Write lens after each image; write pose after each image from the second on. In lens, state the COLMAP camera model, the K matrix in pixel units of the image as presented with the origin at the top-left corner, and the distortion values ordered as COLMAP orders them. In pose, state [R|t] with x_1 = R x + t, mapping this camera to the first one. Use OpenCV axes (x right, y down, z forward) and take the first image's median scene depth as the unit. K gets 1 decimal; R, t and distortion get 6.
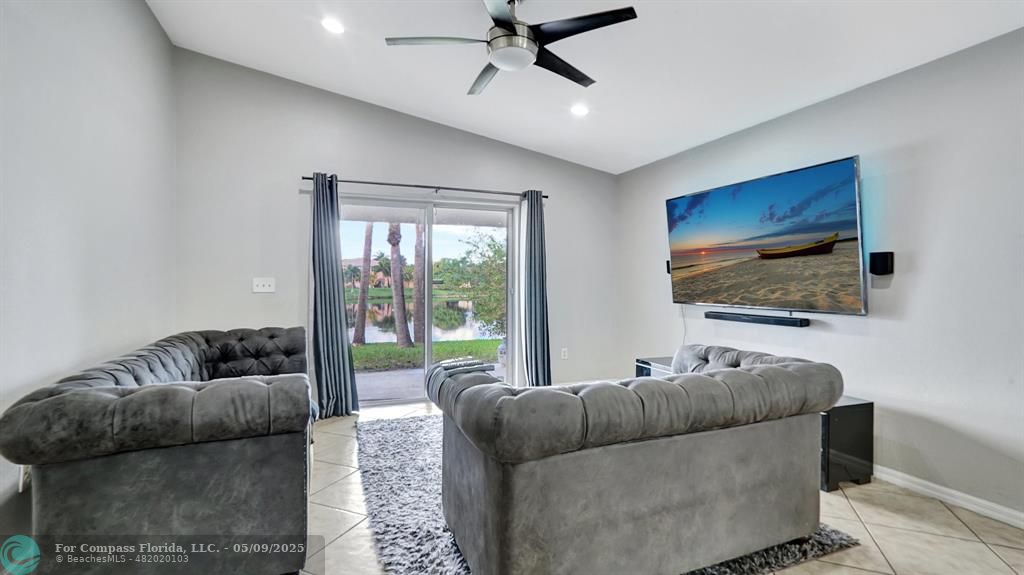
lens RADIAL K [[460.9, 0, 506.1], [0, 460.9, 285.3], [0, 0, 1]] dist [0.001713, 0.003670]
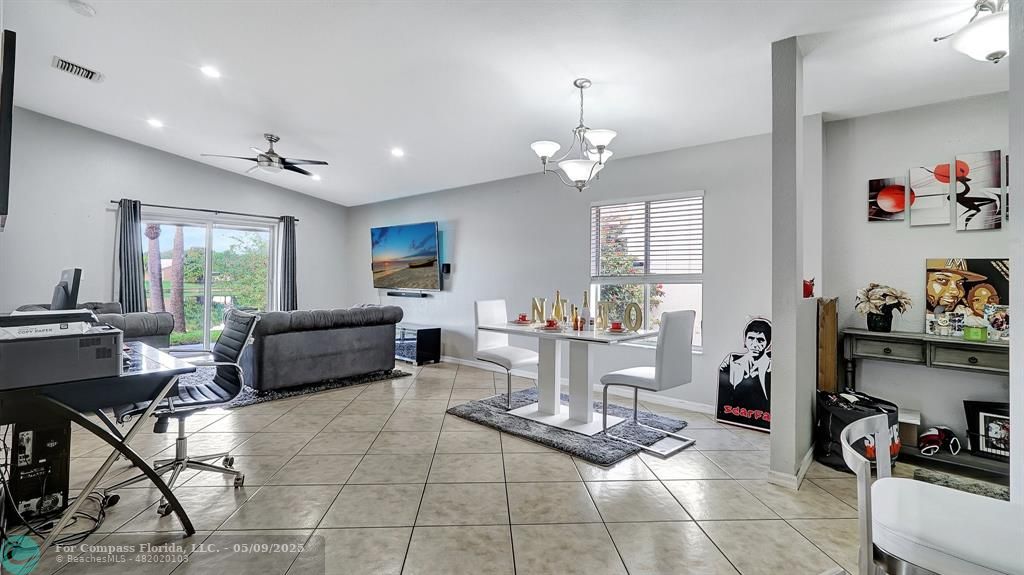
lens RADIAL K [[482.4, 0, 509.7], [0, 482.4, 269.0], [0, 0, 1]] dist [0.001142, 0.001360]
pose [[0.898910, 0.017250, 0.437794, 0.024245], [-0.007477, 0.999683, -0.024037, 0.007301], [-0.438070, 0.018334, 0.898754, -0.904725]]
